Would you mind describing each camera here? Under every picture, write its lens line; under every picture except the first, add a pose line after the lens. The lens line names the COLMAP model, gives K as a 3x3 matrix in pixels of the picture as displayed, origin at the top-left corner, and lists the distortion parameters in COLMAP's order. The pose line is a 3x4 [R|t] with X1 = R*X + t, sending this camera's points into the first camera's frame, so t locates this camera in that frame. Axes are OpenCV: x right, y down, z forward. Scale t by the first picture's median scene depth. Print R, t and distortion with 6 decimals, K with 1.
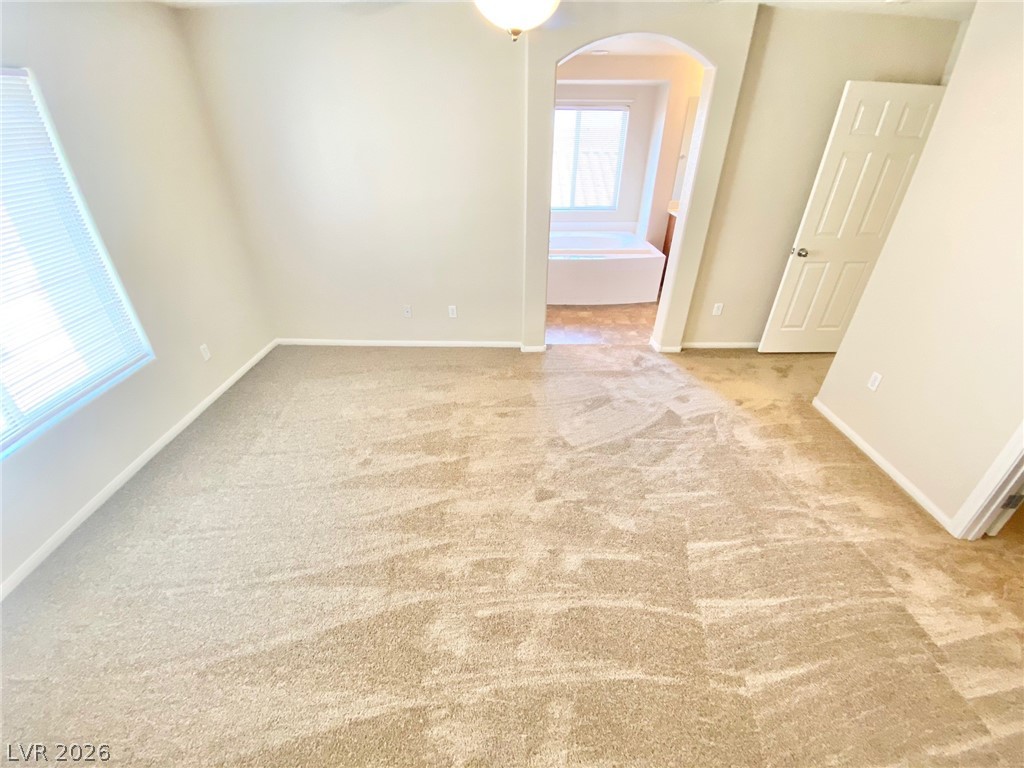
lens RADIAL K [[414.4, 0, 512.0], [0, 414.4, 384.0], [0, 0, 1]] dist [0.040430, -0.031927]
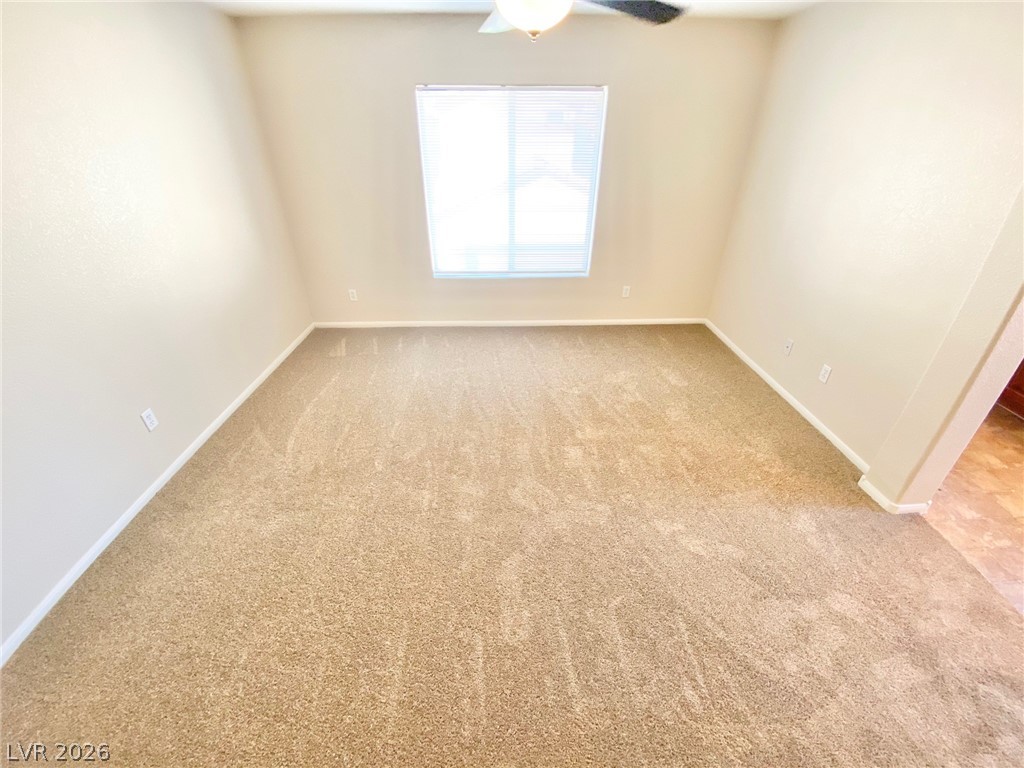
lens RADIAL K [[414.4, 0, 512.0], [0, 414.4, 384.0], [0, 0, 1]] dist [0.040430, -0.031927]
pose [[0.031013, 0.512930, -0.857870, 0.593975], [-0.516390, 0.743088, 0.425632, -0.239696], [0.855792, 0.429795, 0.287917, 0.416697]]
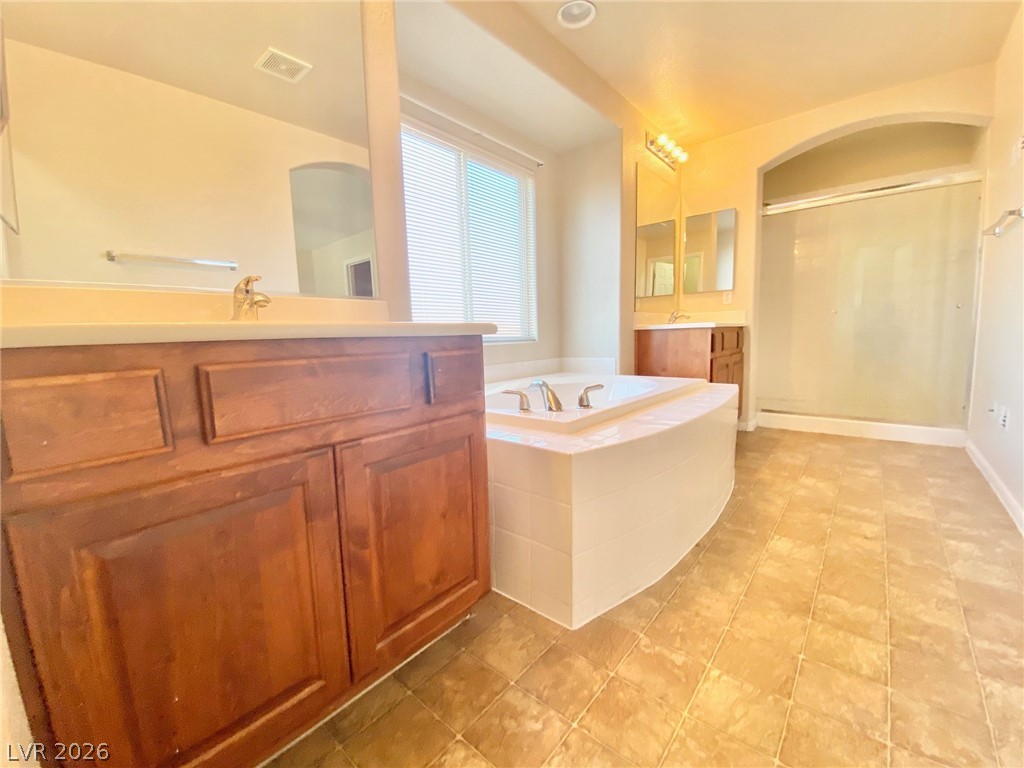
lens RADIAL K [[414.4, 0, 512.0], [0, 414.4, 384.0], [0, 0, 1]] dist [0.040430, -0.031927]
pose [[0.654976, -0.114256, 0.746962, -0.353584], [0.421428, 0.875729, -0.235578, -0.480424], [-0.627220, 0.469089, 0.621732, 1.357881]]
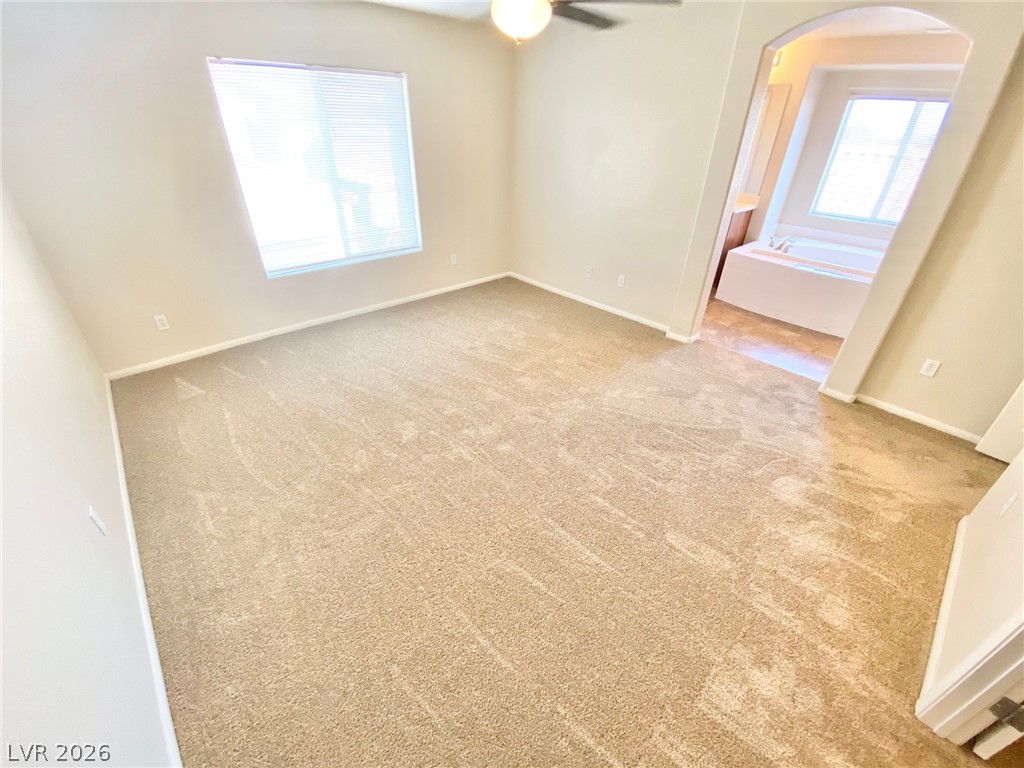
lens RADIAL K [[414.4, 0, 512.0], [0, 414.4, 384.0], [0, 0, 1]] dist [0.040430, -0.031927]
pose [[0.677959, 0.396769, -0.618826, 0.571378], [-0.392758, 0.907108, 0.151317, 0.026851], [0.621380, 0.140462, 0.770816, -0.002393]]
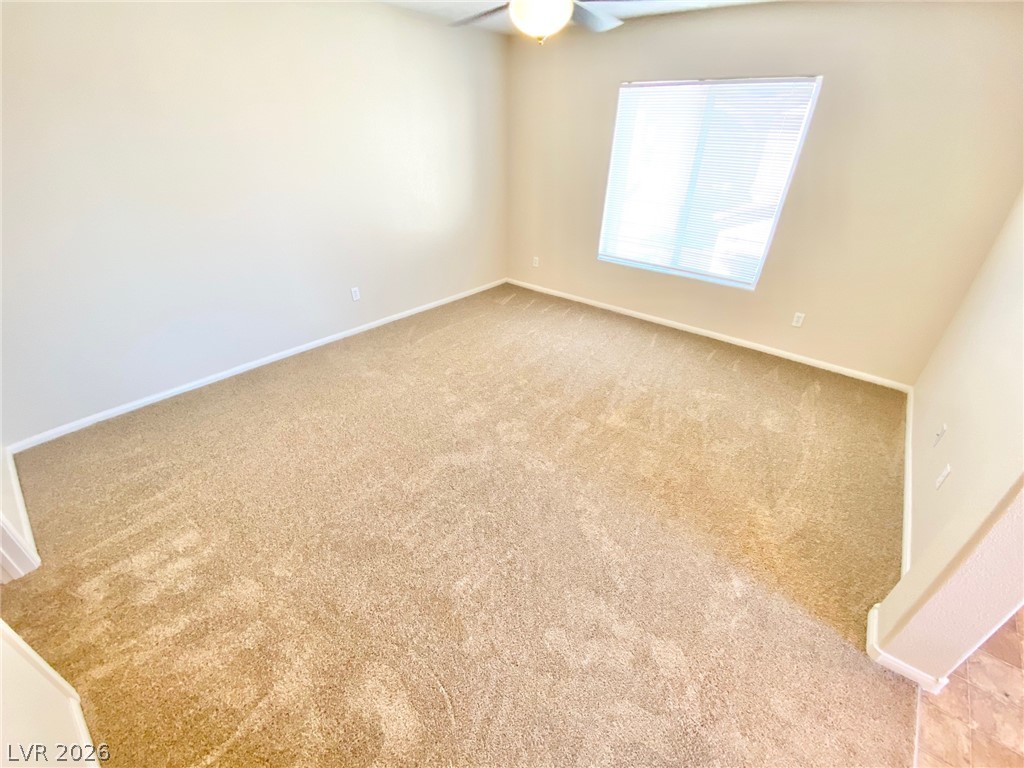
lens RADIAL K [[414.4, 0, 512.0], [0, 414.4, 384.0], [0, 0, 1]] dist [0.040430, -0.031927]
pose [[-0.634944, 0.388923, -0.667521, 0.602116], [-0.416046, 0.555907, 0.719634, -0.479650], [0.650962, 0.734647, -0.191160, 0.845488]]
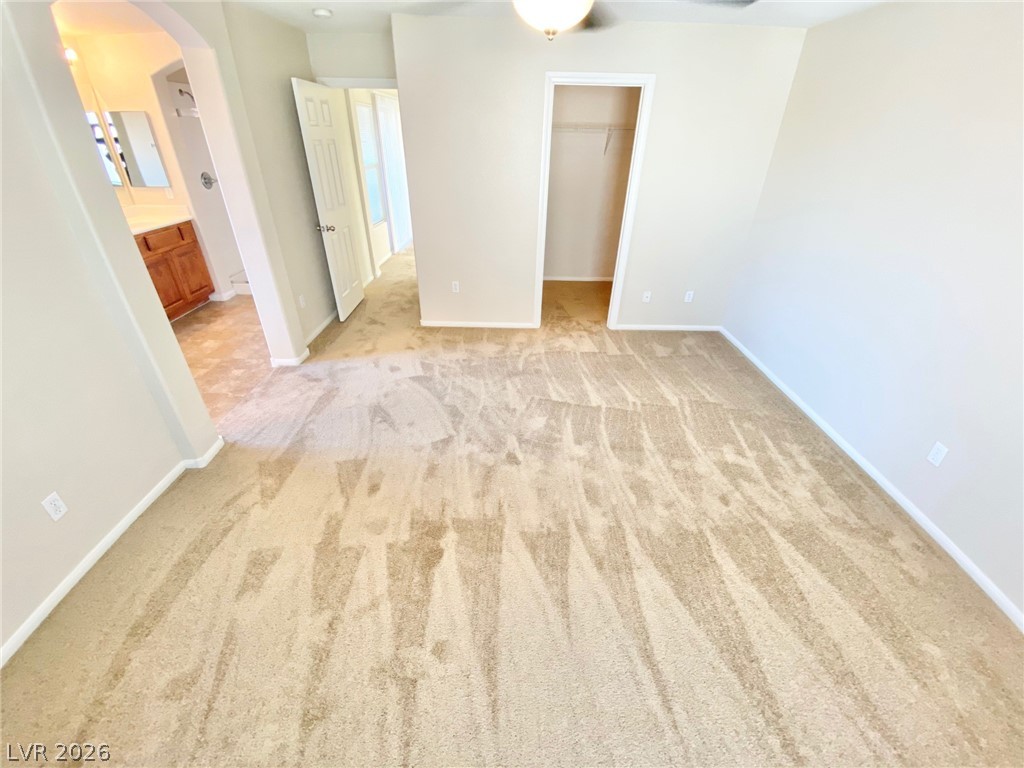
lens RADIAL K [[414.4, 0, 512.0], [0, 414.4, 384.0], [0, 0, 1]] dist [0.040430, -0.031927]
pose [[-0.004093, -0.515314, 0.856992, -0.581308], [0.500376, 0.740939, 0.447921, -0.284839], [-0.865799, 0.430651, 0.254818, 0.491706]]
